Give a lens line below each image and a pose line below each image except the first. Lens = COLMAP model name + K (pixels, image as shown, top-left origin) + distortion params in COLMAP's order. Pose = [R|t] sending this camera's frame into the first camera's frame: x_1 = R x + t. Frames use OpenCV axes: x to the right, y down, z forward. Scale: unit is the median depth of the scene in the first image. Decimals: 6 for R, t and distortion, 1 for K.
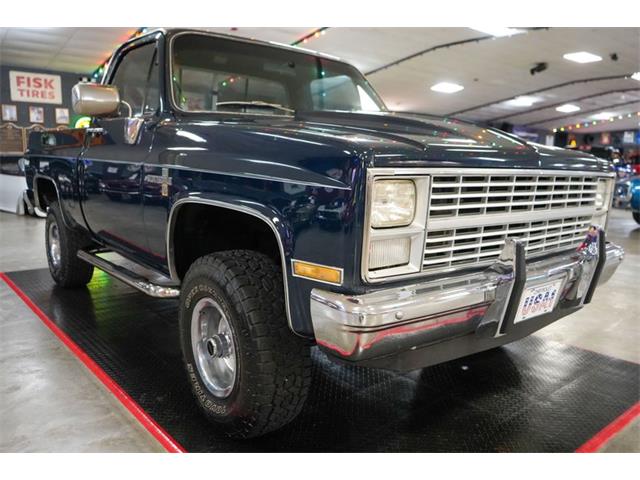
lens RADIAL K [[510.5, 0, 320.0], [0, 510.5, 240.0], [0, 0, 1]] dist [-0.002556, 0.004055]
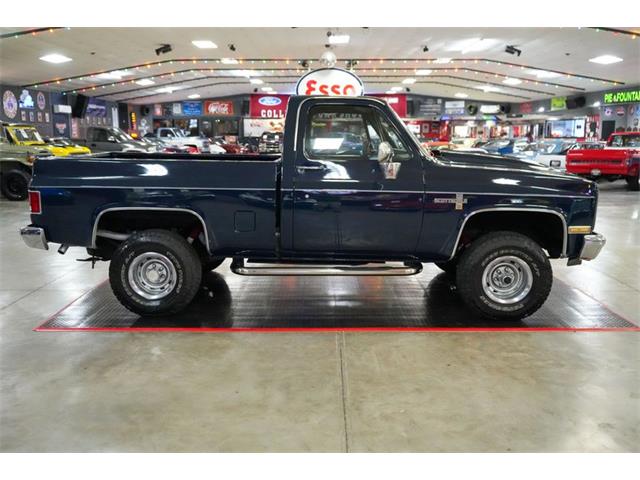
lens RADIAL K [[608.5, 0, 320.0], [0, 608.5, 240.0], [0, 0, 1]] dist [0.003689, 0.000047]
pose [[0.645318, -0.154308, 0.748167, -2.502160], [0.130110, 0.987278, 0.091400, -0.267699], [-0.752753, 0.038362, 0.657185, -0.038943]]
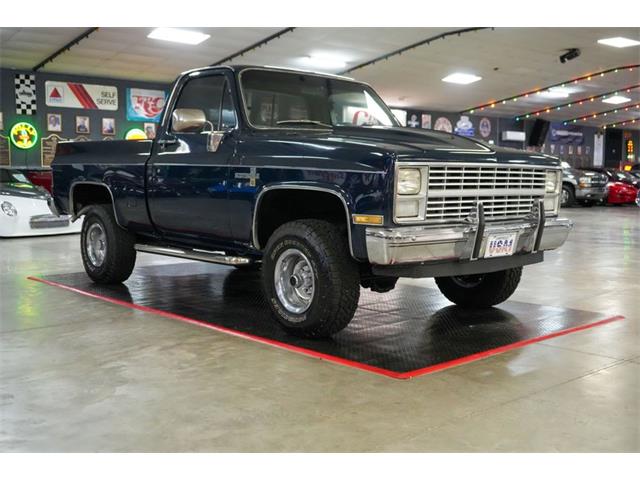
lens RADIAL K [[739.7, 0, 319.0], [0, 739.7, 239.7], [0, 0, 1]] dist [0.008386, 0.018378]
pose [[0.999110, -0.019960, 0.037150, -0.218005], [0.022327, 0.997673, -0.064414, 0.233573], [-0.035777, 0.065186, 0.997232, -1.259022]]
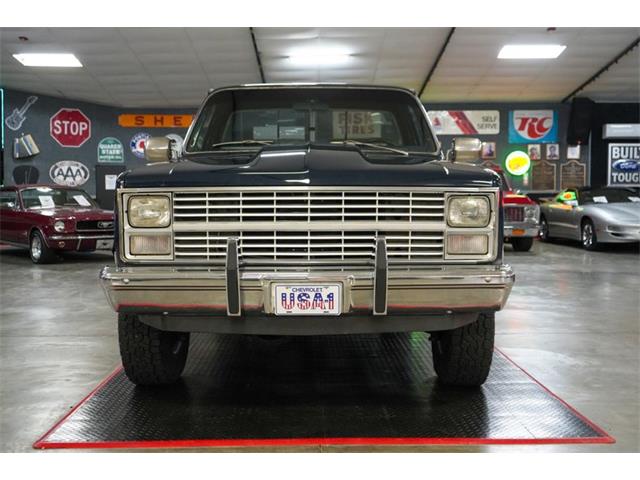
lens RADIAL K [[705.6, 0, 320.0], [0, 705.6, 240.0], [0, 0, 1]] dist [-0.002136, 0.004728]
pose [[0.772896, 0.012453, -0.634411, 1.429566], [-0.073891, 0.994772, -0.070494, 0.093660], [0.630216, 0.101361, 0.769775, -0.209063]]
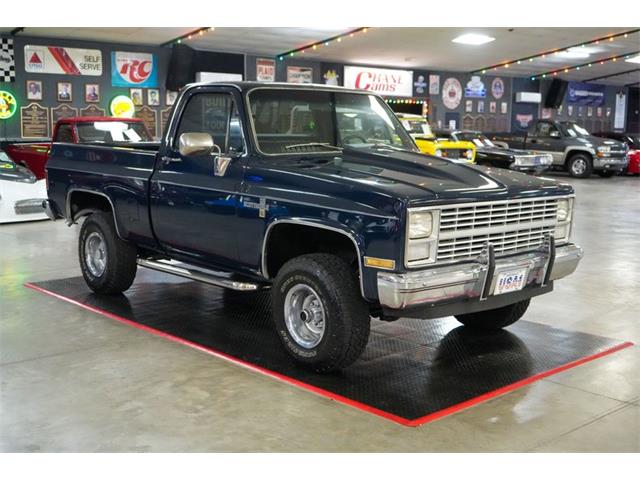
lens RADIAL K [[808.3, 0, 318.1], [0, 808.3, 240.6], [0, 0, 1]] dist [0.003627, 0.015344]
pose [[0.999022, -0.015878, 0.041266, -0.268984], [0.016178, 0.999845, -0.006964, -0.001278], [-0.041149, 0.007625, 0.999124, -1.476425]]
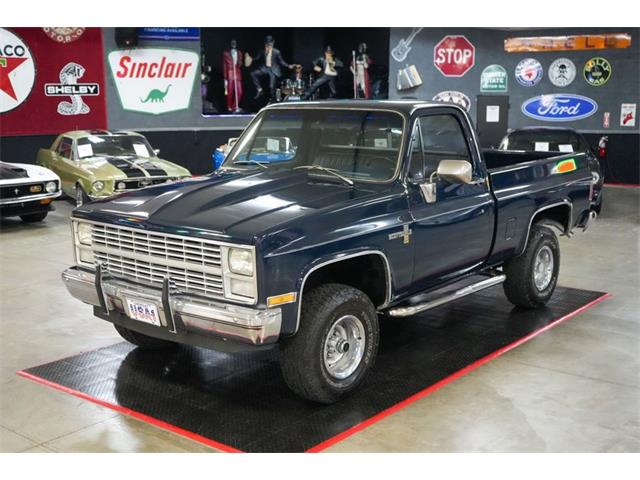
lens RADIAL K [[834.1, 0, 320.0], [0, 834.1, 240.0], [0, 0, 1]] dist [0.015319, 0.008773]
pose [[0.204282, 0.147358, -0.967757, 2.980801], [-0.141088, 0.982715, 0.119853, -0.482948], [0.968691, 0.112055, 0.221542, 0.918848]]
